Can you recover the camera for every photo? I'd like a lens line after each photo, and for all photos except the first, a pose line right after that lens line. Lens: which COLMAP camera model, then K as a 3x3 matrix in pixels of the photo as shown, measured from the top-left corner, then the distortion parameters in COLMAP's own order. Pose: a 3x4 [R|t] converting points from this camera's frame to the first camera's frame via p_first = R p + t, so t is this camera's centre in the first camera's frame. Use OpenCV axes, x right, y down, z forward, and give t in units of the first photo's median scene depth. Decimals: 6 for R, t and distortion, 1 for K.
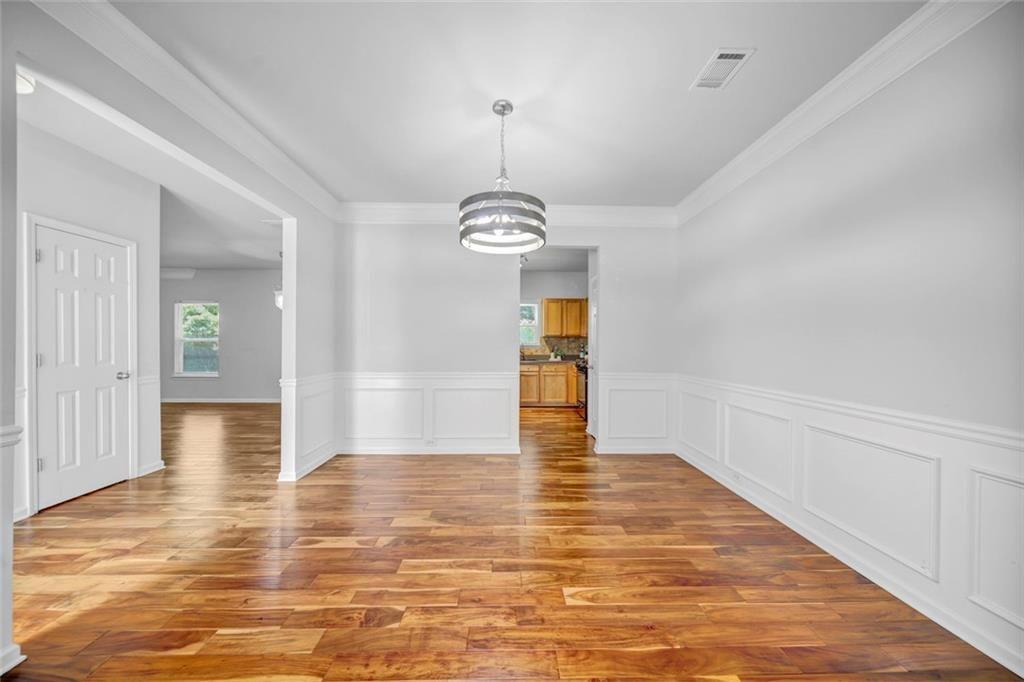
lens RADIAL K [[361.5, 0, 513.0], [0, 361.5, 343.3], [0, 0, 1]] dist [-0.000617, -0.000047]
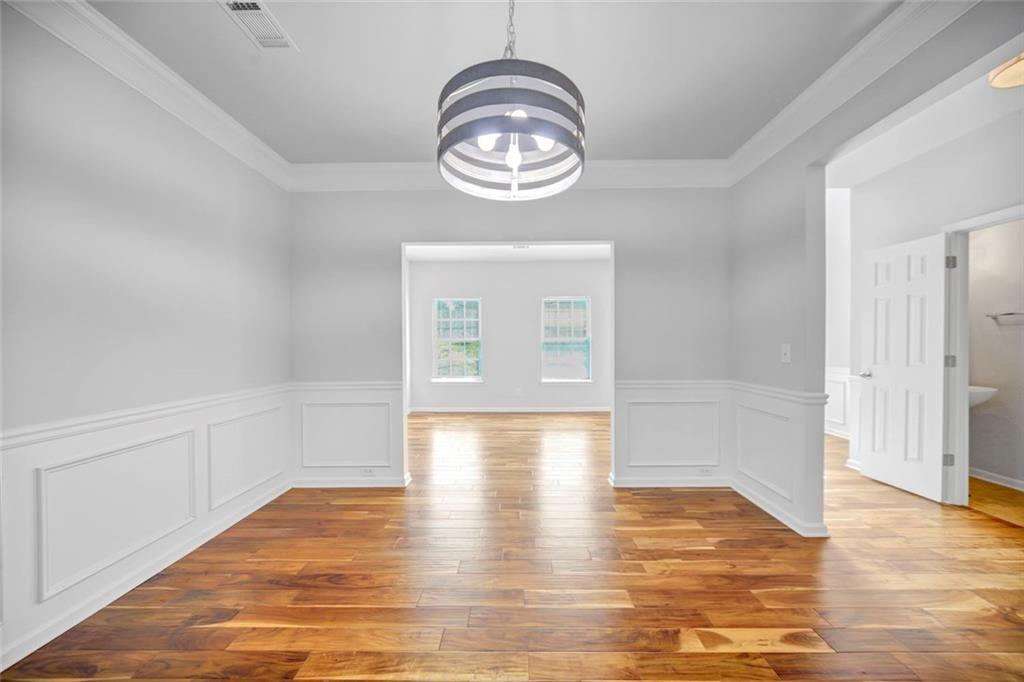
lens RADIAL K [[361.5, 0, 513.7], [0, 361.5, 345.5], [0, 0, 1]] dist [-0.000617, -0.000047]
pose [[-0.999462, 0.000076, 0.032785, -0.059950], [0.000263, 0.999984, 0.005699, -0.001122], [-0.032784, 0.005705, -0.999446, 1.832889]]
